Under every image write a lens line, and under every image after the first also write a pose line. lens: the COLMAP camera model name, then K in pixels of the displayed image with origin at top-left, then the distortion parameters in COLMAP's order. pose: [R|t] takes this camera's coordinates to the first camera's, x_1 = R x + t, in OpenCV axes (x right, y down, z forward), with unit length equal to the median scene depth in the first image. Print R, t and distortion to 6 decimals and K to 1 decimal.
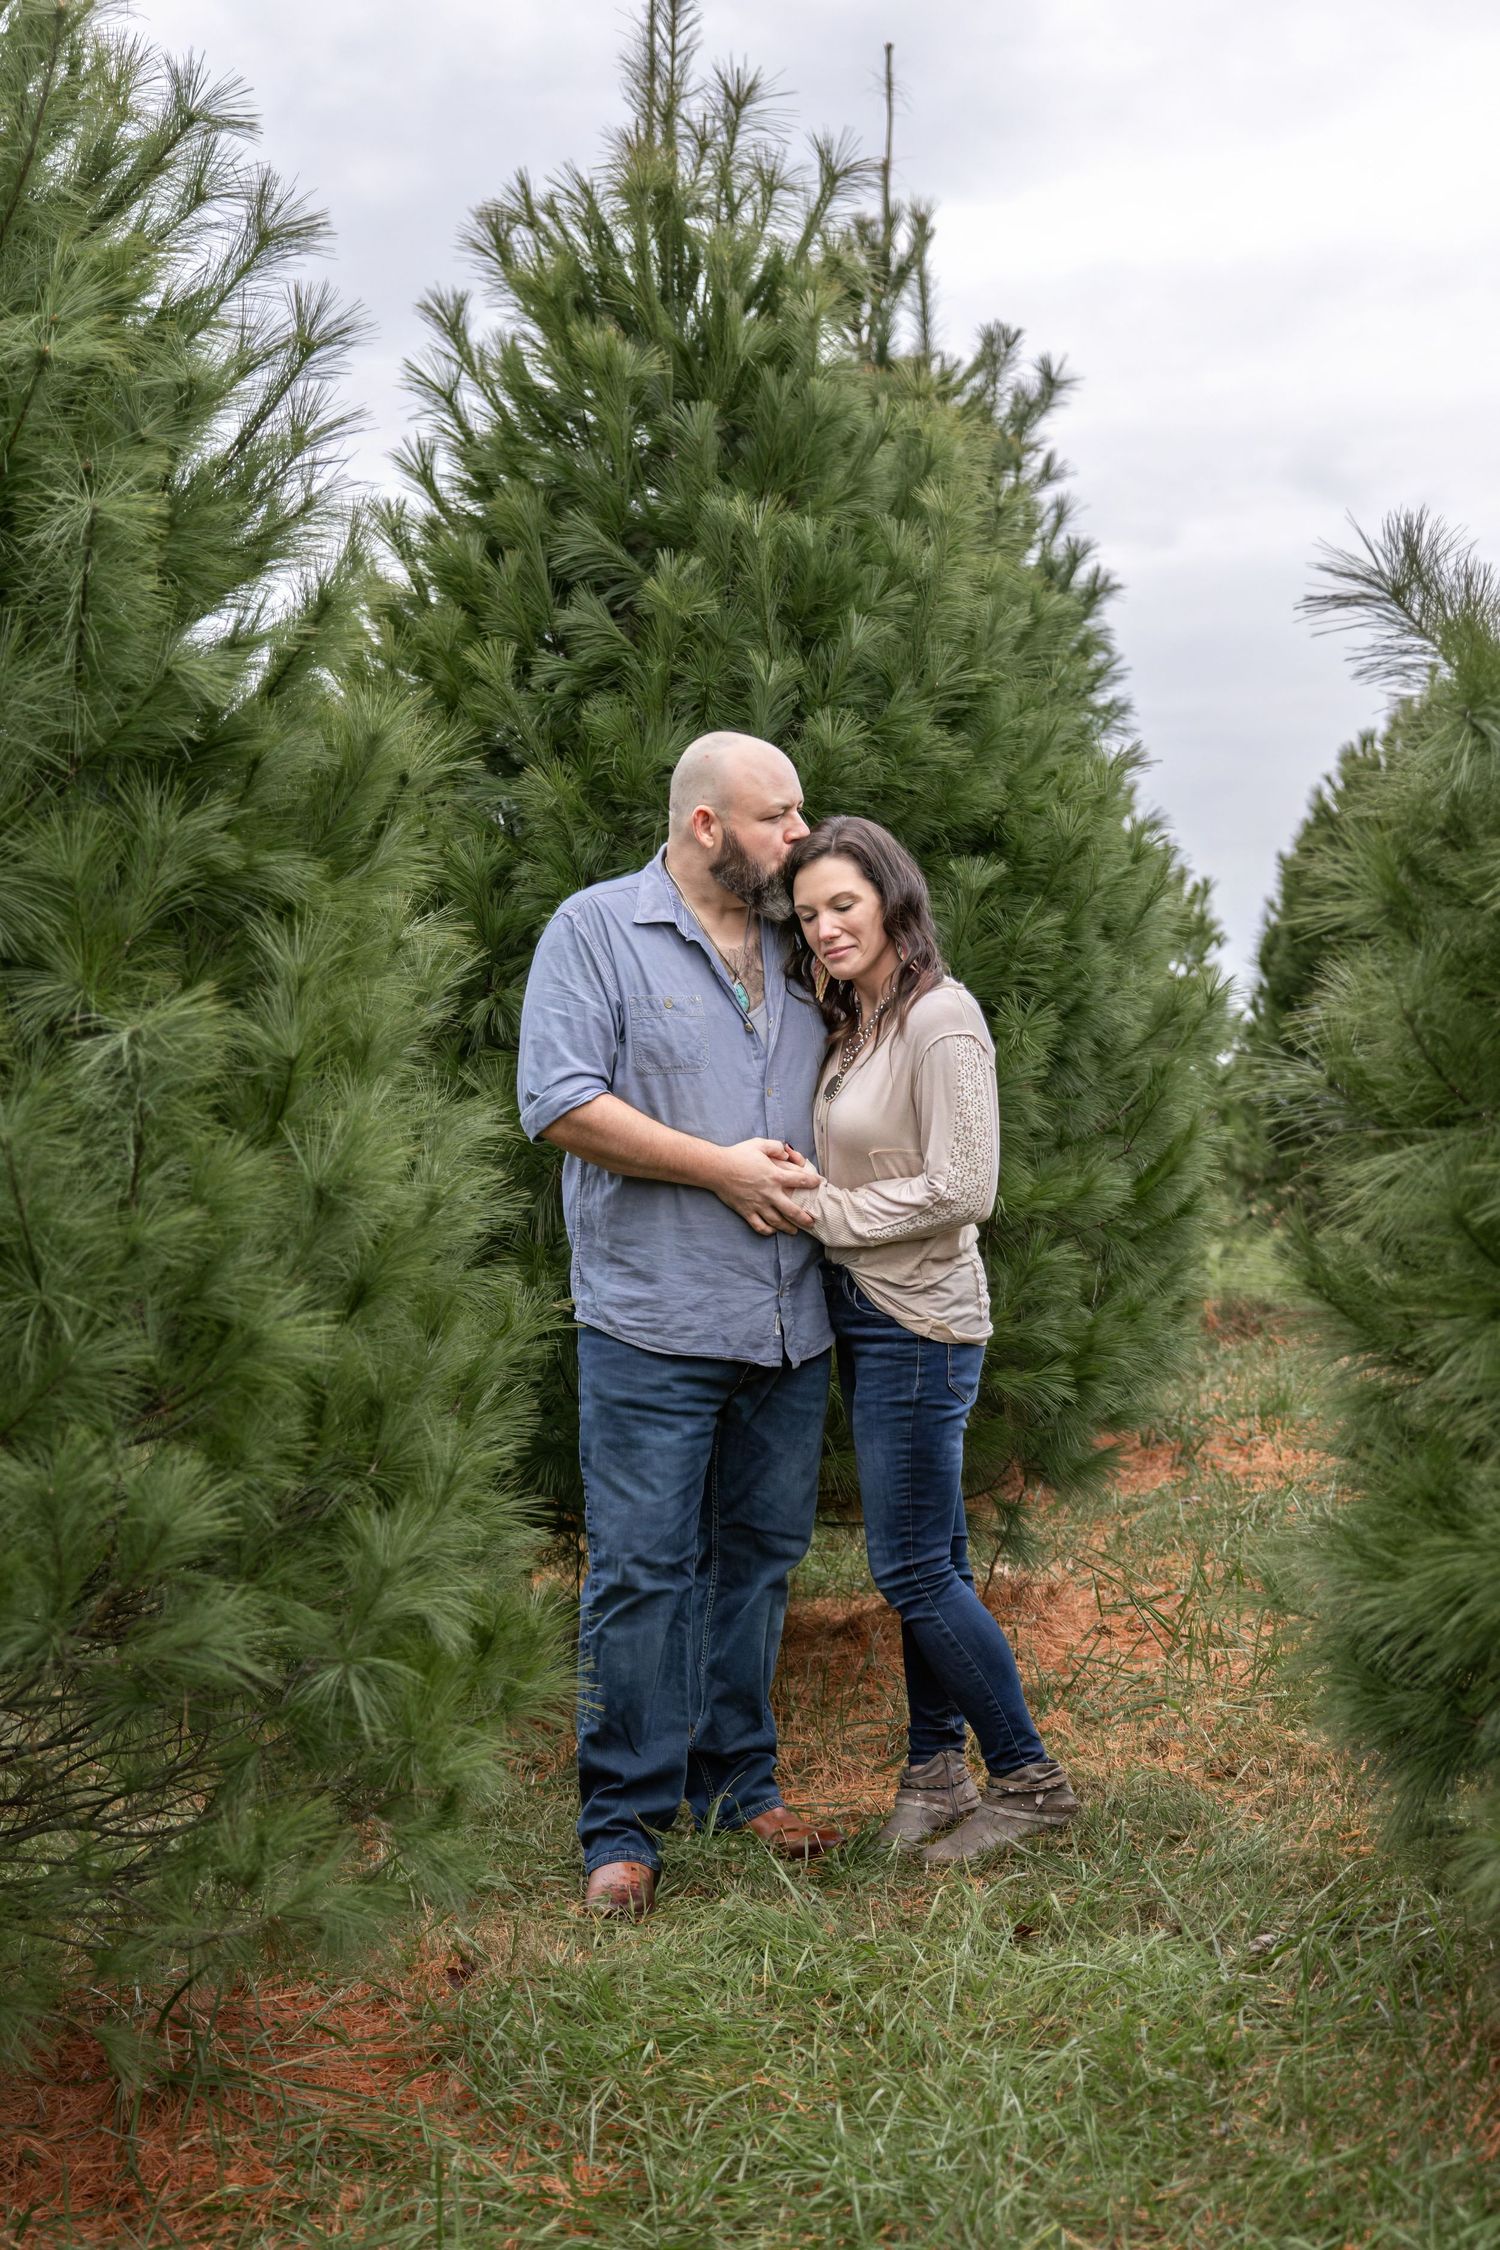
lens RADIAL K [[3061.2, 0, 744.5], [0, 3061.2, 1290.1], [0, 0, 1]] dist [0.031042, 0.043753]
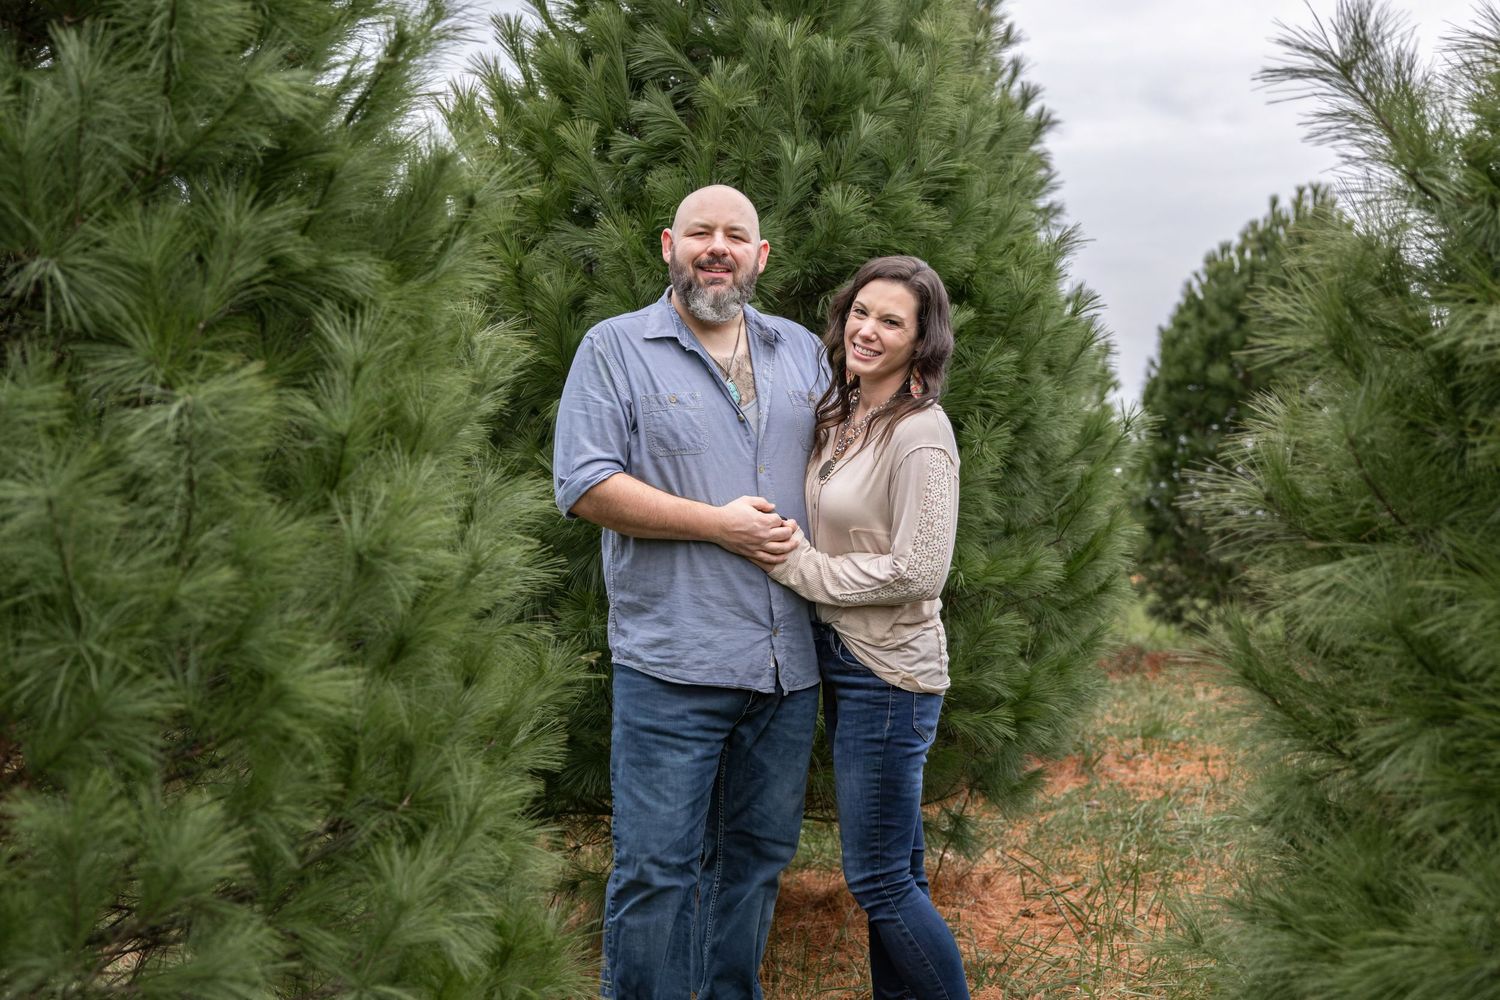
lens RADIAL K [[2055.1, 0, 748.9], [0, 2055.1, 434.6], [0, 0, 1]] dist [0.036123, 0.034500]
pose [[0.998958, 0.043418, -0.014043, 0.006024], [-0.044460, 0.995375, -0.085156, -0.011041], [0.010281, 0.085692, 0.996269, 0.151913]]
